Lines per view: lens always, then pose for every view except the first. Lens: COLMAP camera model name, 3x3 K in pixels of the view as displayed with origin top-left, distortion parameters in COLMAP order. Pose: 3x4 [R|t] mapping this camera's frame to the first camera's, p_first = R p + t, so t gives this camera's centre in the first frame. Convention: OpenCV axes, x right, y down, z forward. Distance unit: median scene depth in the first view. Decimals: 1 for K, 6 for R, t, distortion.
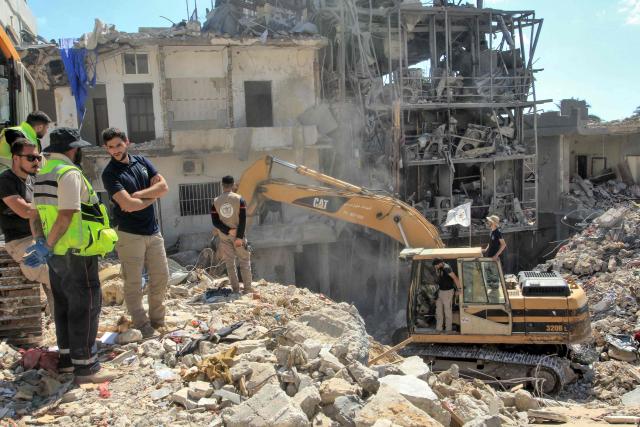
lens RADIAL K [[511.7, 0, 320.0], [0, 511.7, 213.5], [0, 0, 1]] dist [-0.037005, 0.003159]
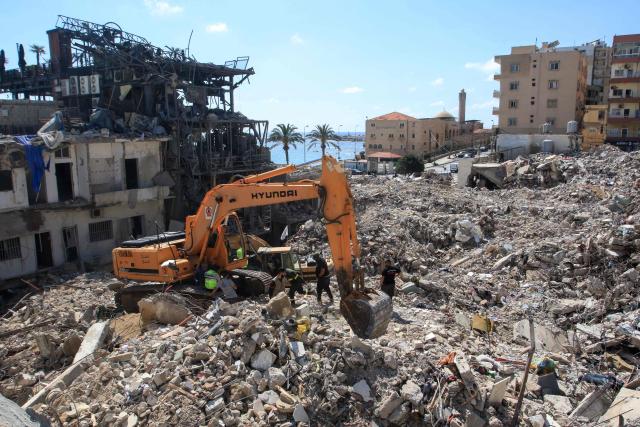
lens RADIAL K [[511.7, 0, 320.0], [0, 511.7, 213.5], [0, 0, 1]] dist [-0.037005, 0.003159]
pose [[0.803806, -0.056453, 0.592207, -0.658923], [0.056574, 0.998229, 0.018368, -0.083343], [-0.592196, 0.018739, 0.805576, -0.745896]]
